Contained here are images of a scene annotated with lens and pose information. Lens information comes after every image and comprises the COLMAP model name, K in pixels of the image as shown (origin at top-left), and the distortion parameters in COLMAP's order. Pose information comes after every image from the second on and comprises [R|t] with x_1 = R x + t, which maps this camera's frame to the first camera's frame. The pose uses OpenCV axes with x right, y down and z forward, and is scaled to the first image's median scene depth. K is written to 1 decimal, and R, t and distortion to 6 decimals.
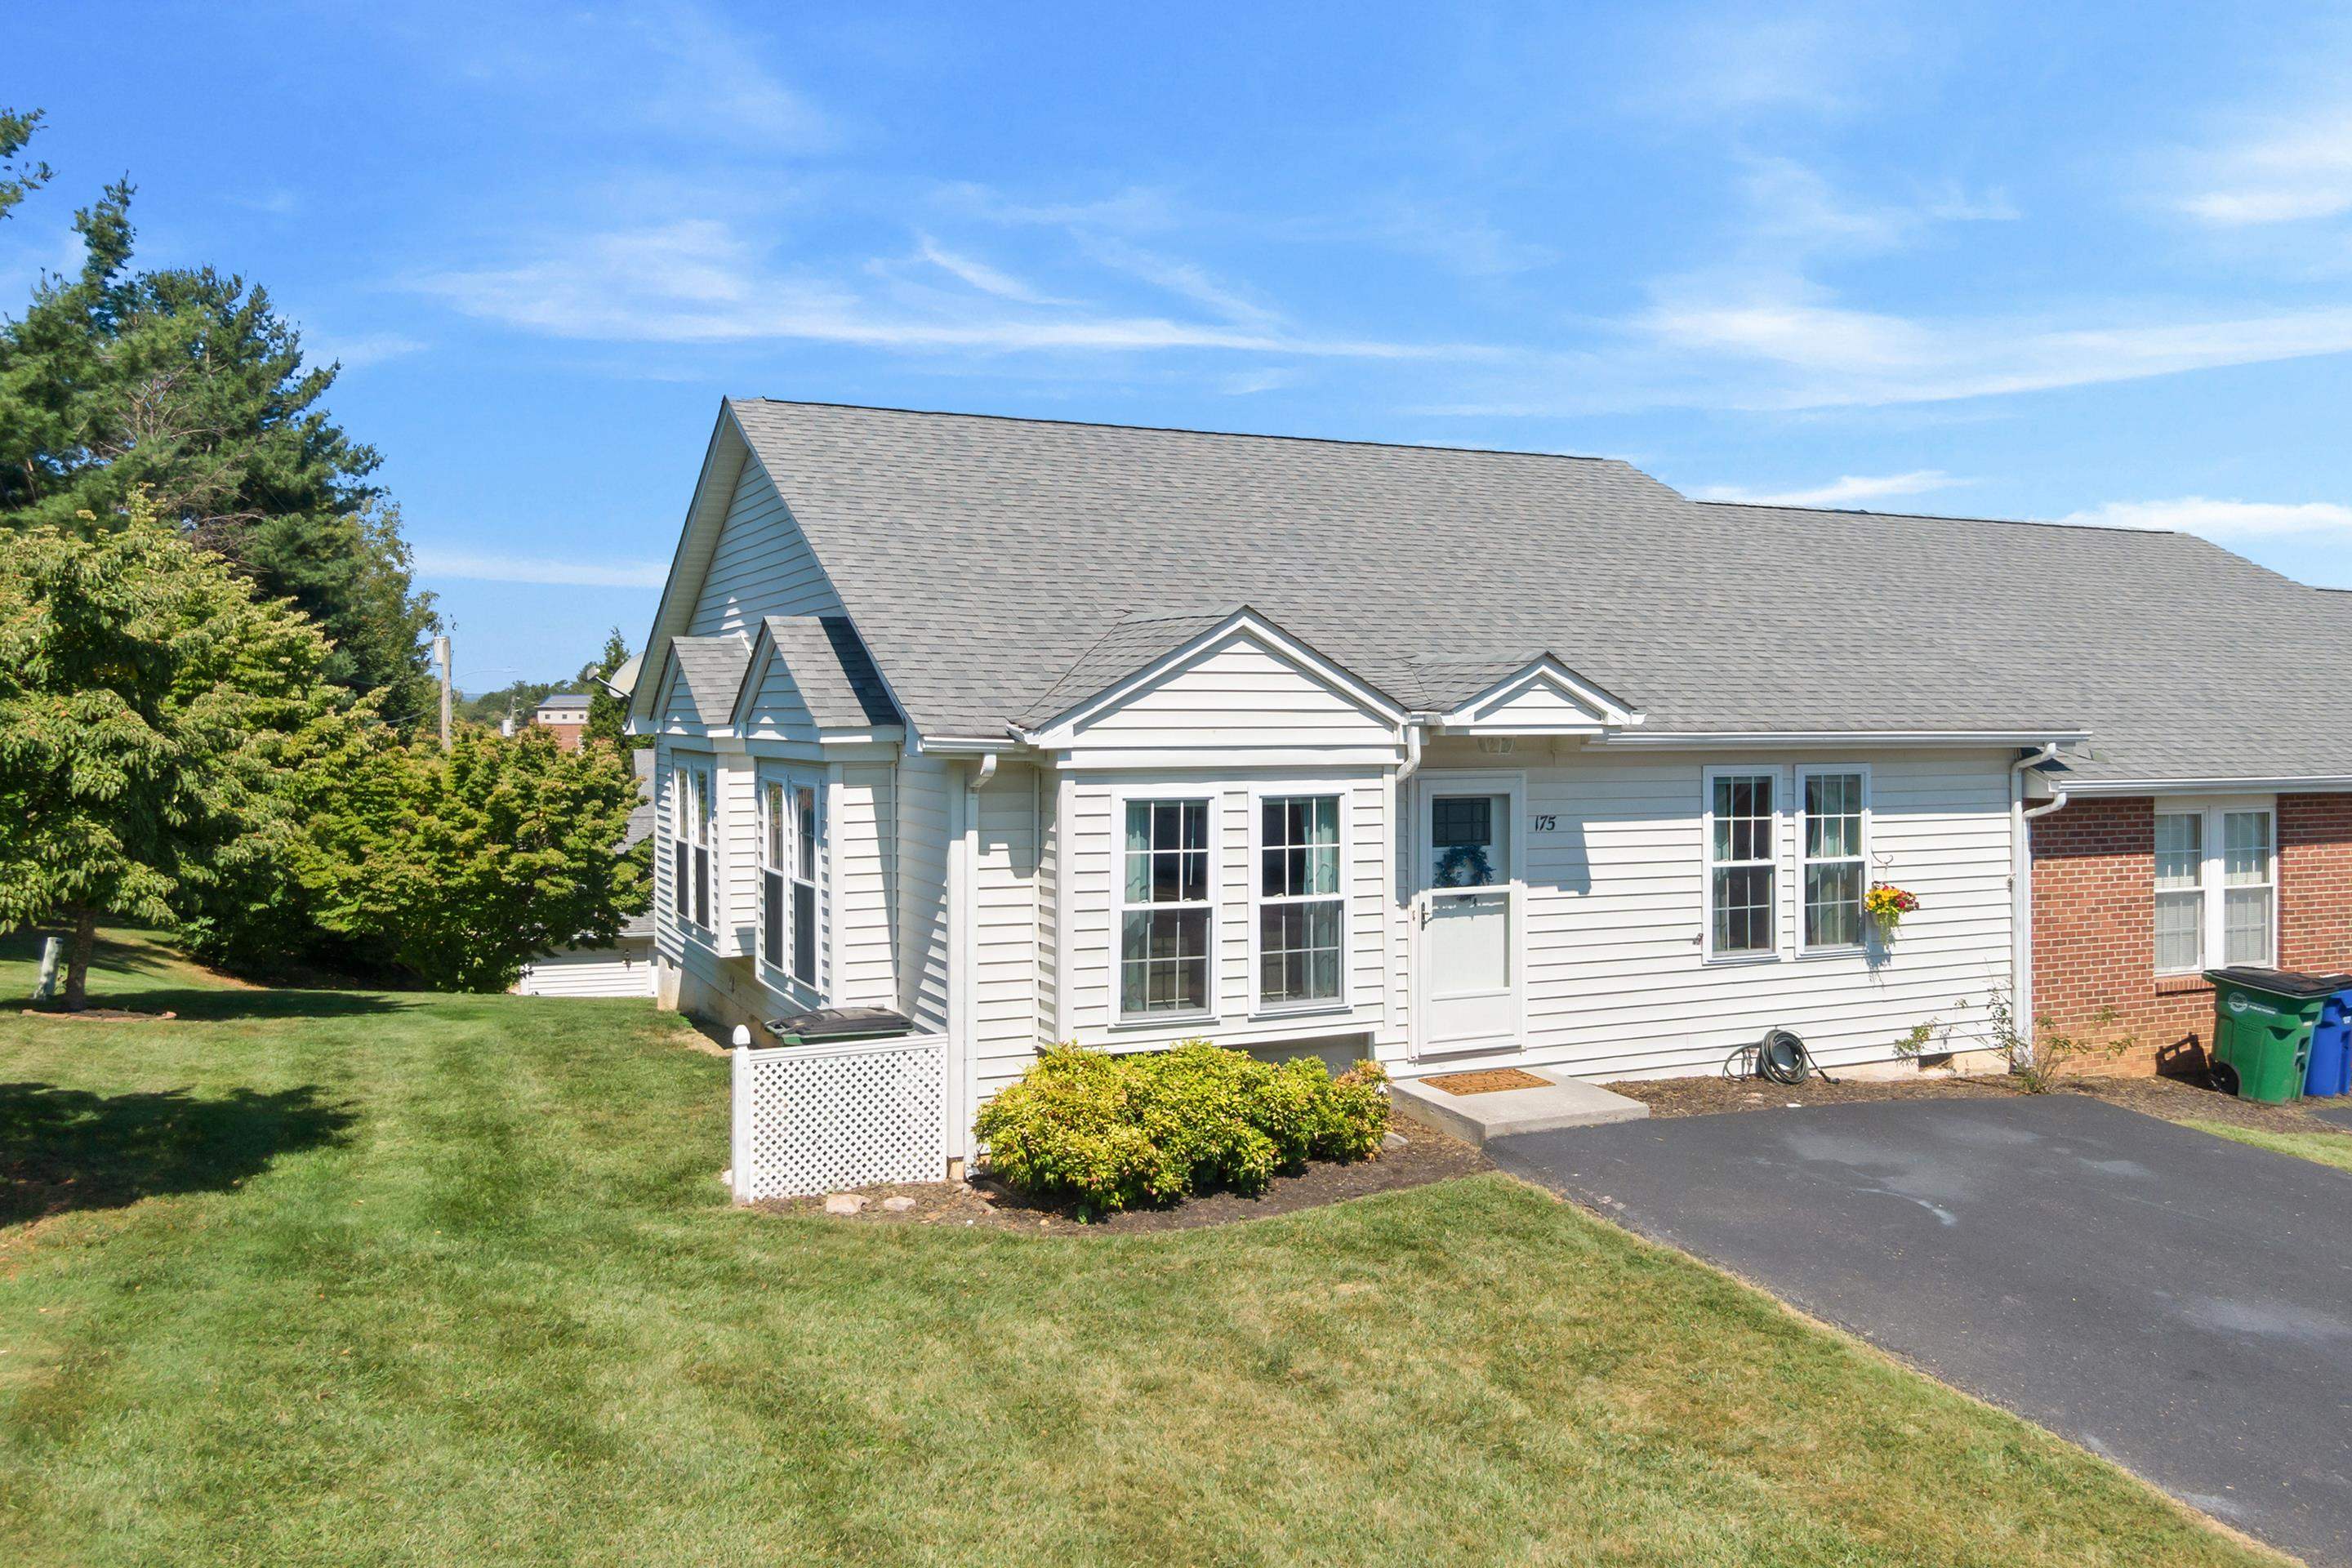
lens RADIAL K [[1849.3, 0, 1178.0], [0, 1849.3, 706.5], [0, 0, 1]] dist [0.005709, 0.001024]
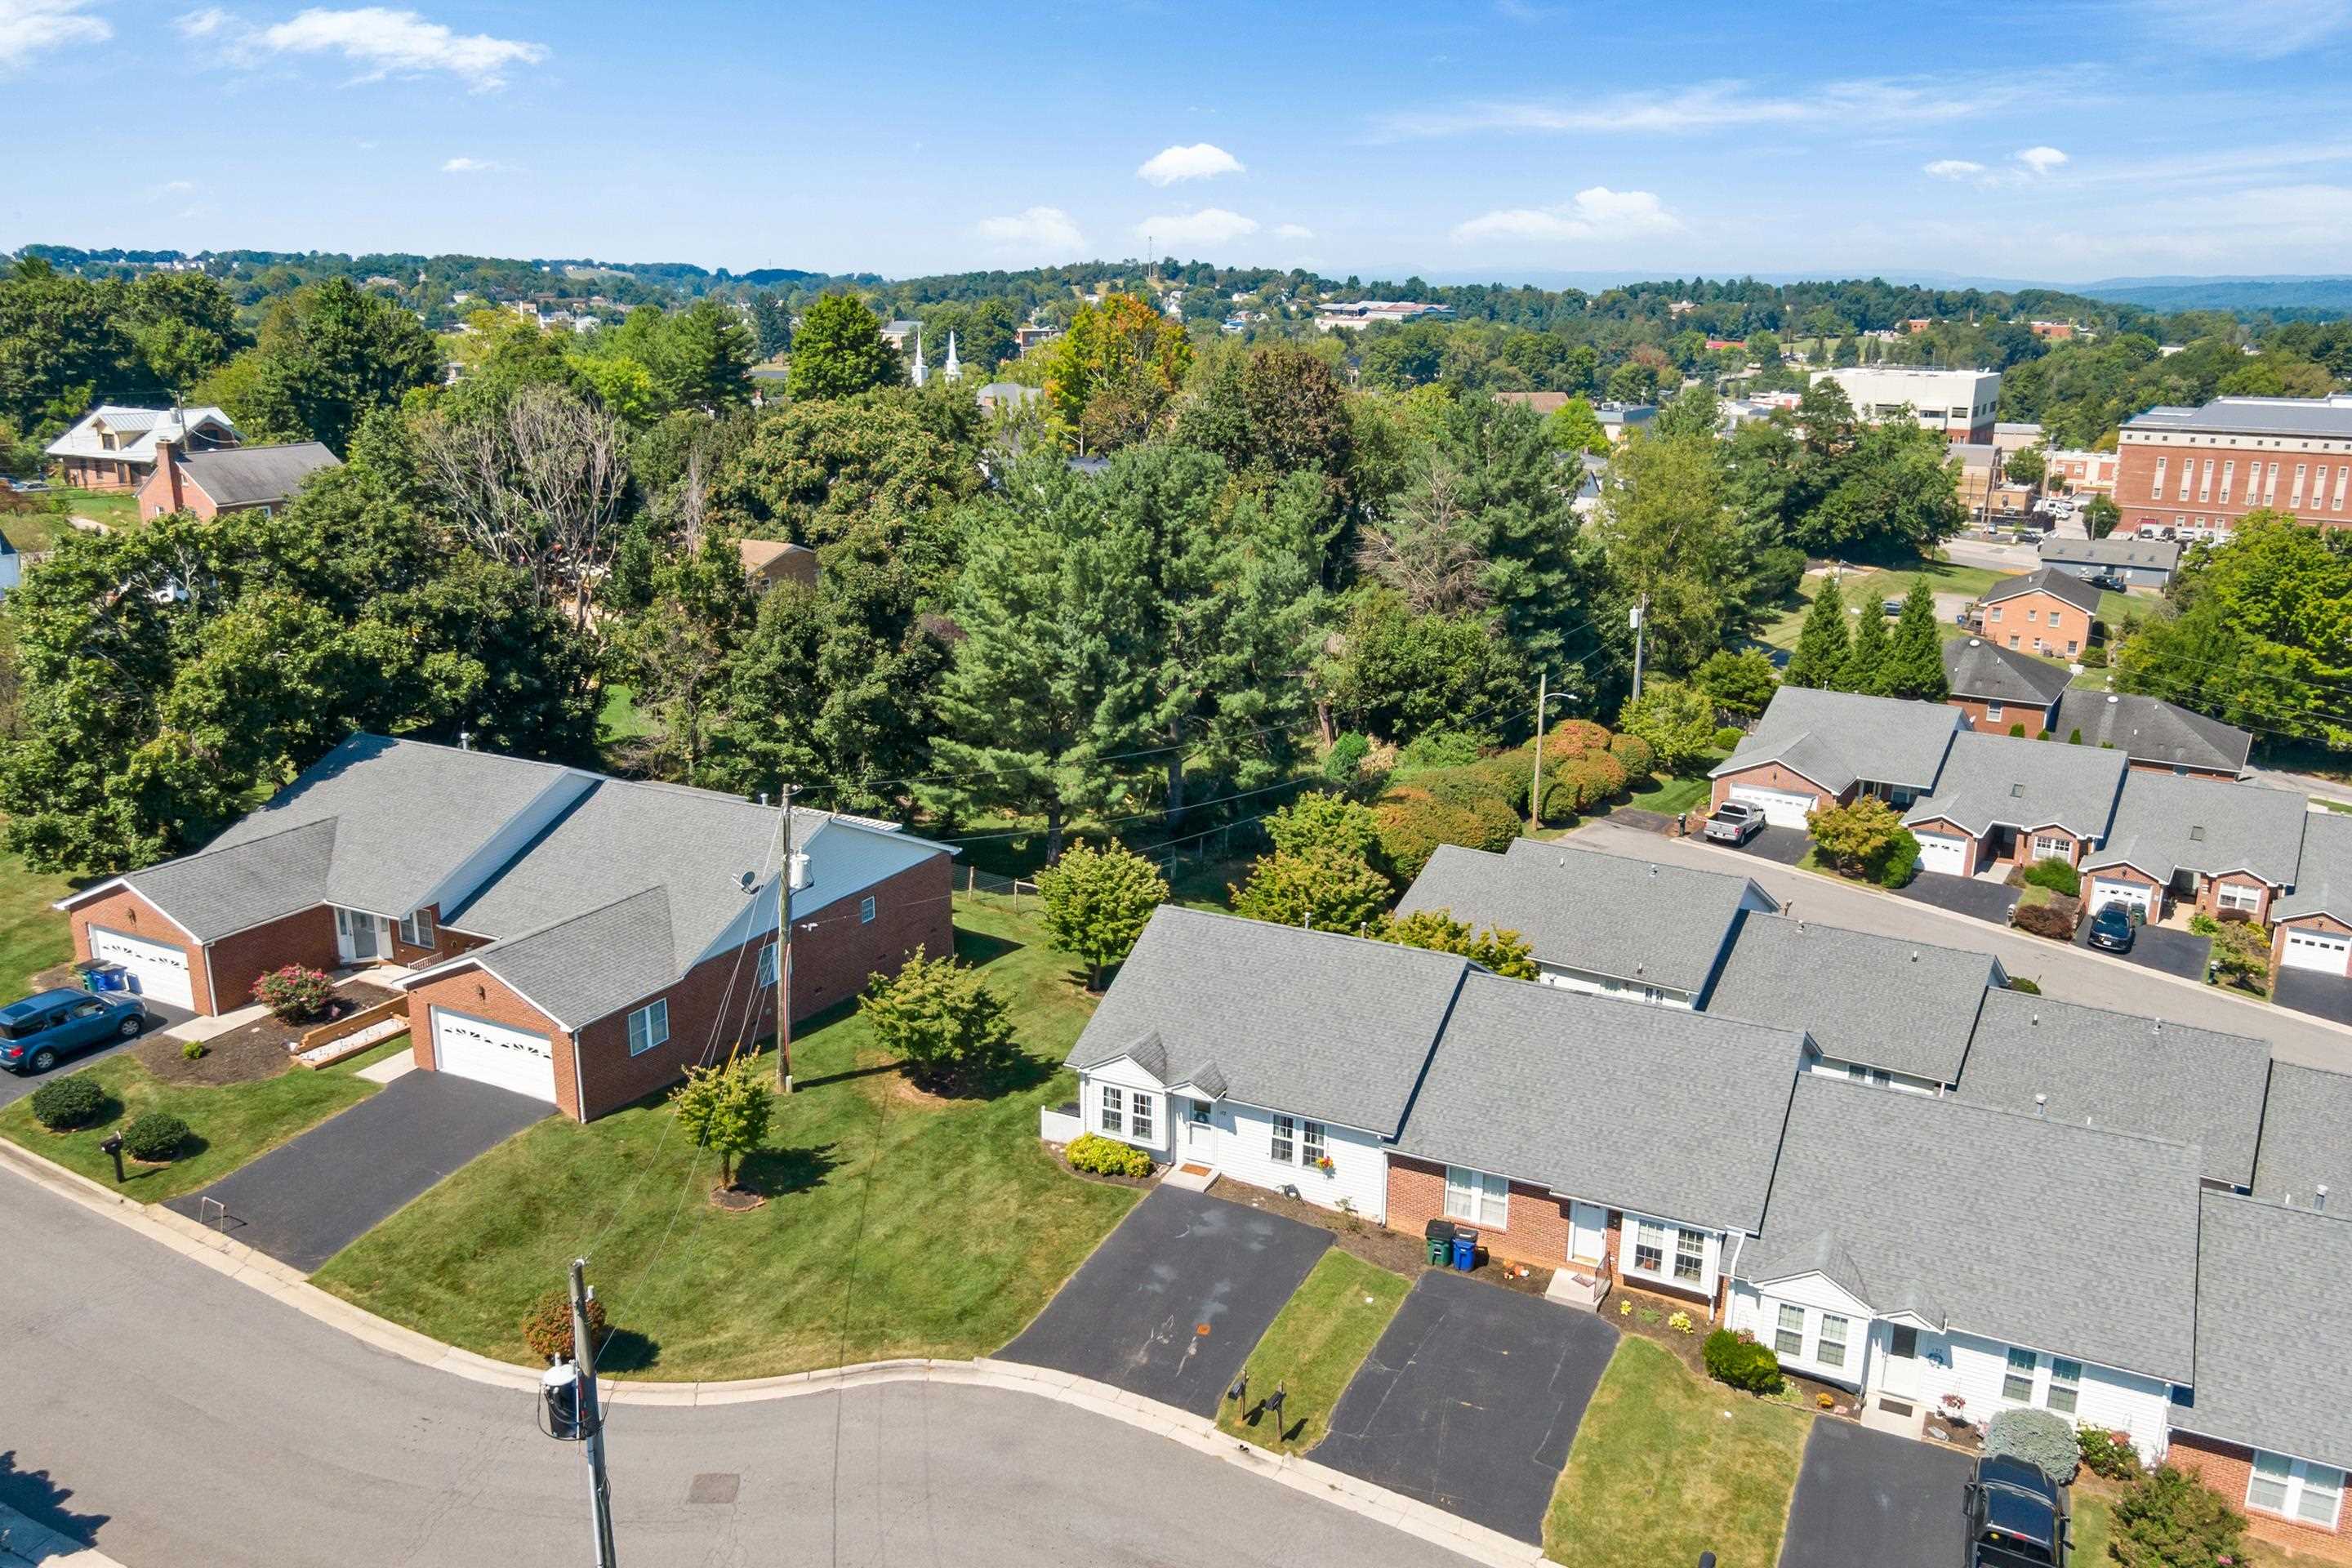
lens RADIAL K [[1811.4, 0, 1178.6], [0, 1811.4, 849.2], [0, 0, 1]] dist [0.023444, -0.035385]
pose [[0.636555, 0.238978, -0.733272, 2.721764], [-0.017844, 0.955089, 0.295780, -1.545369], [0.771025, -0.175196, 0.612231, -1.252008]]
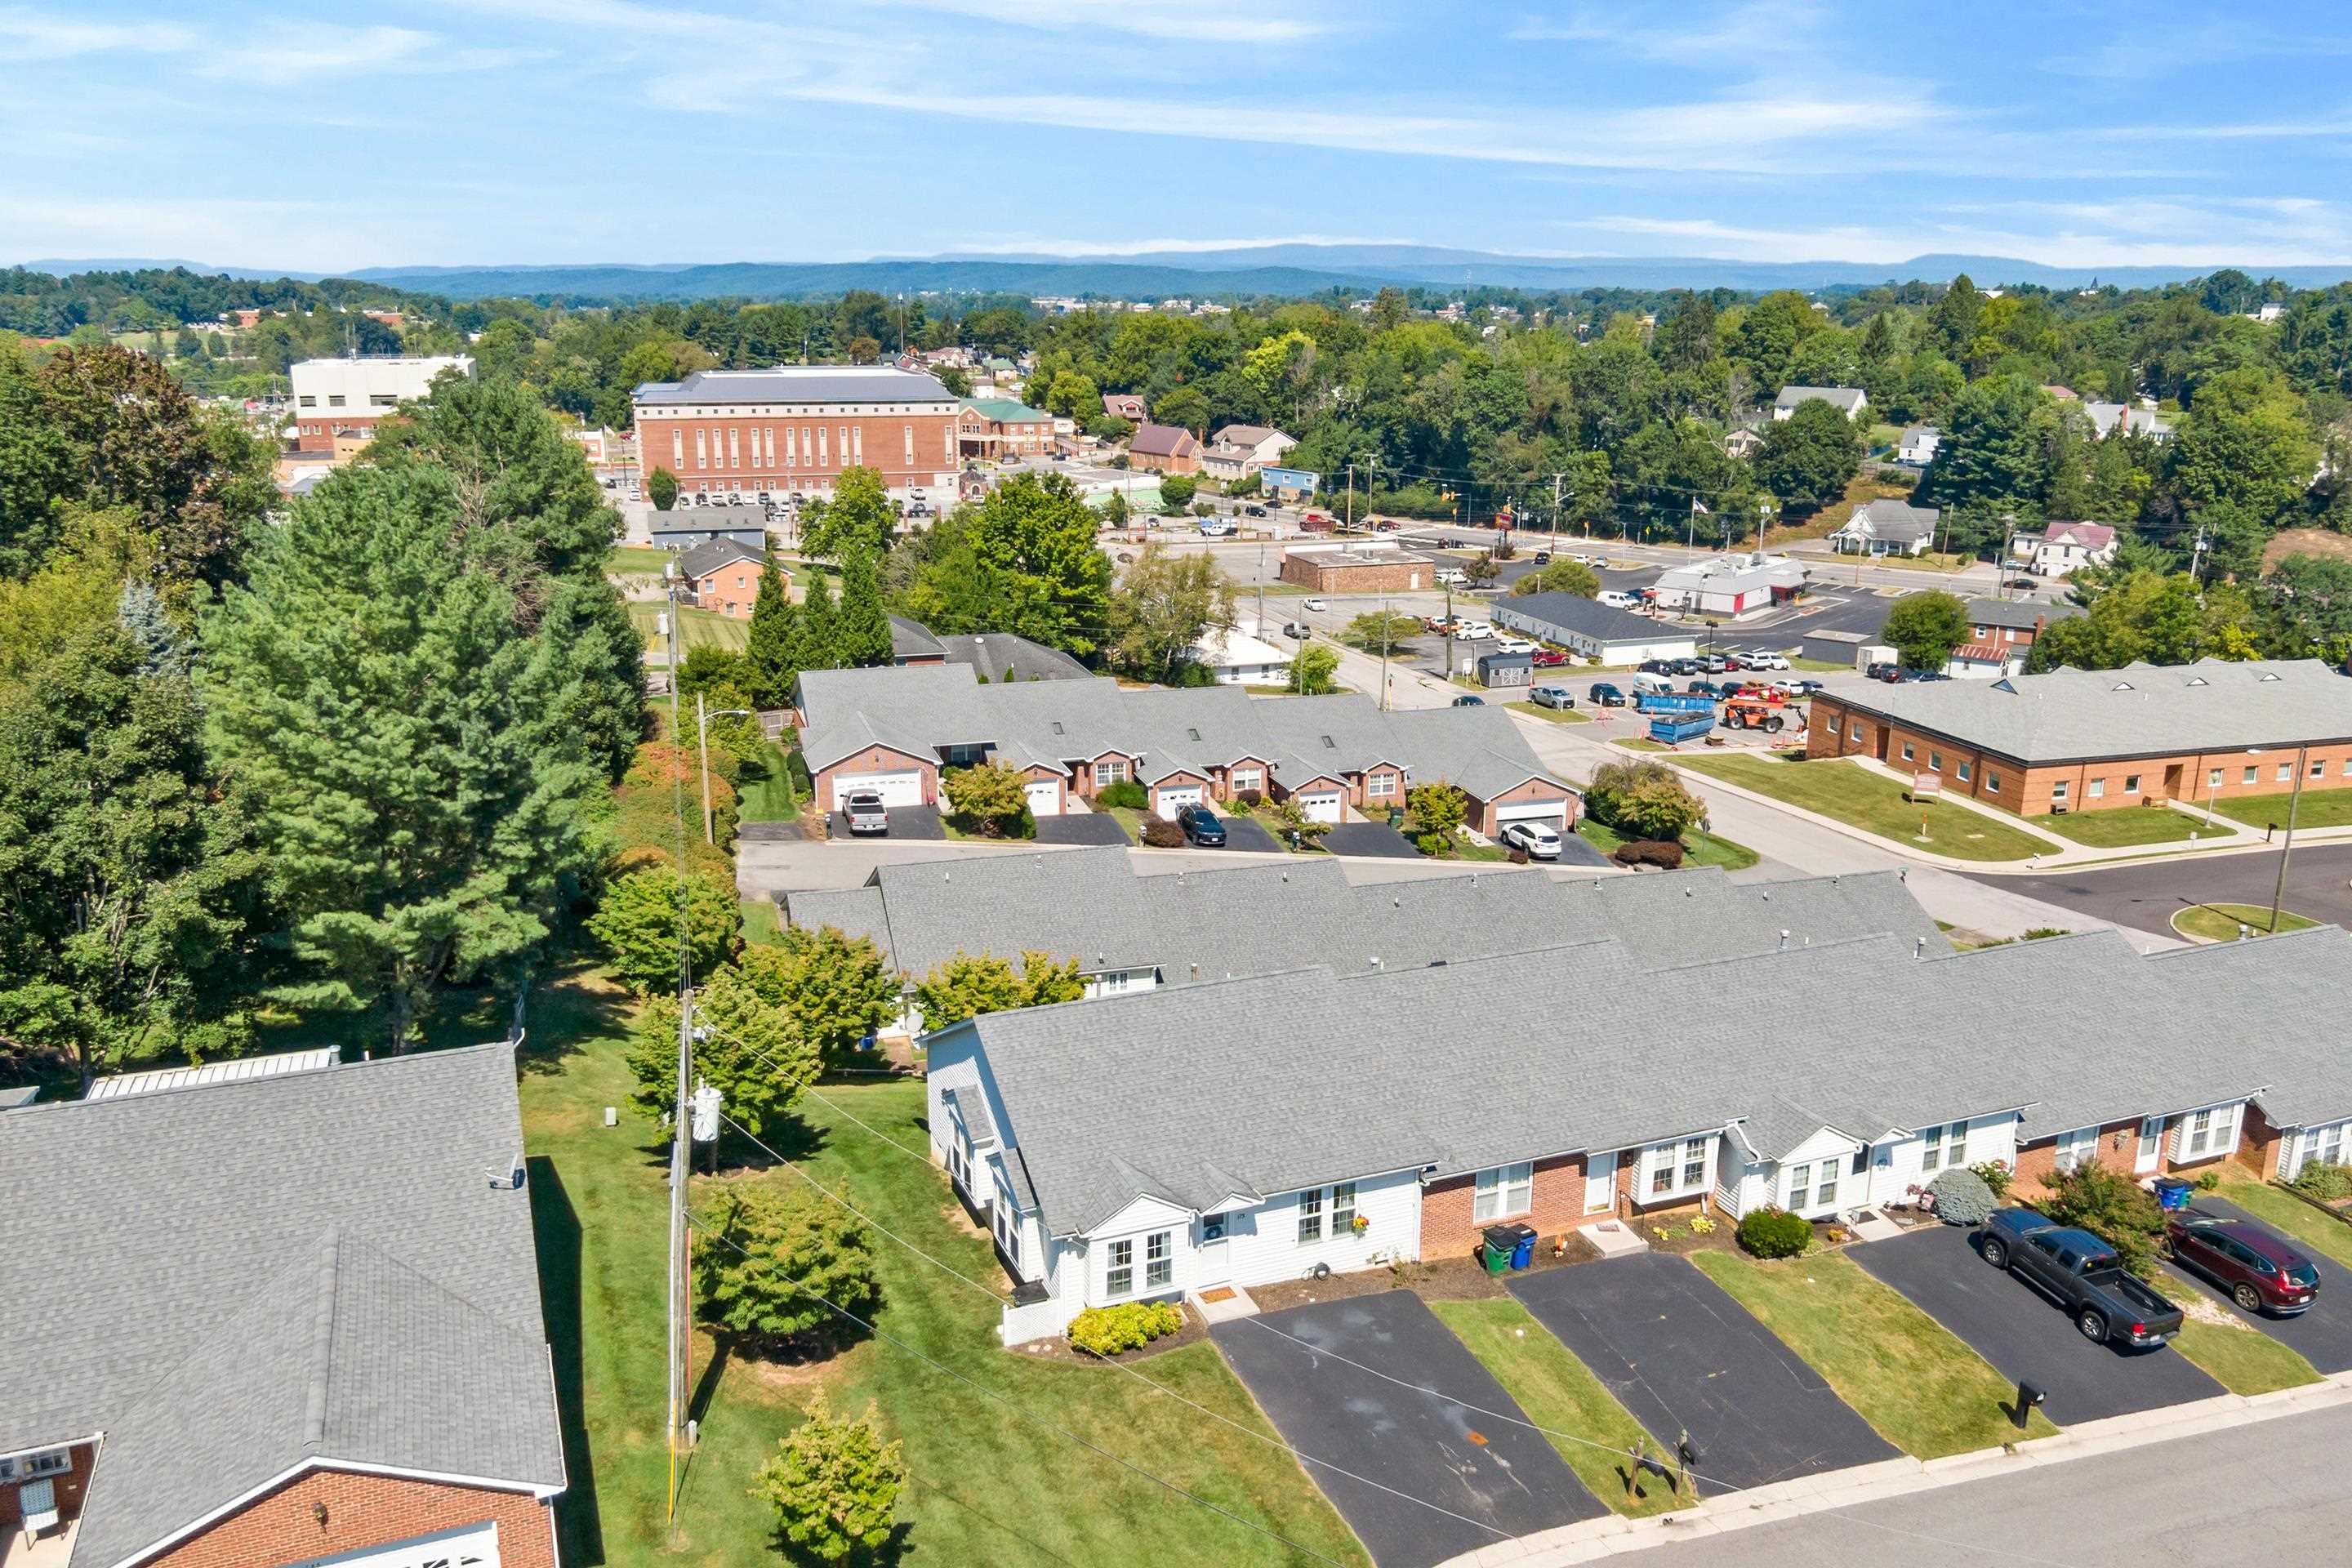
lens RADIAL K [[1811.4, 0, 1178.6], [0, 1811.4, 849.2], [0, 0, 1]] dist [0.023444, -0.035385]
pose [[0.999364, 0.016862, -0.031436, 0.176513], [-0.007017, 0.956935, 0.290217, -1.454894], [0.034976, -0.289812, 0.956444, -1.830716]]
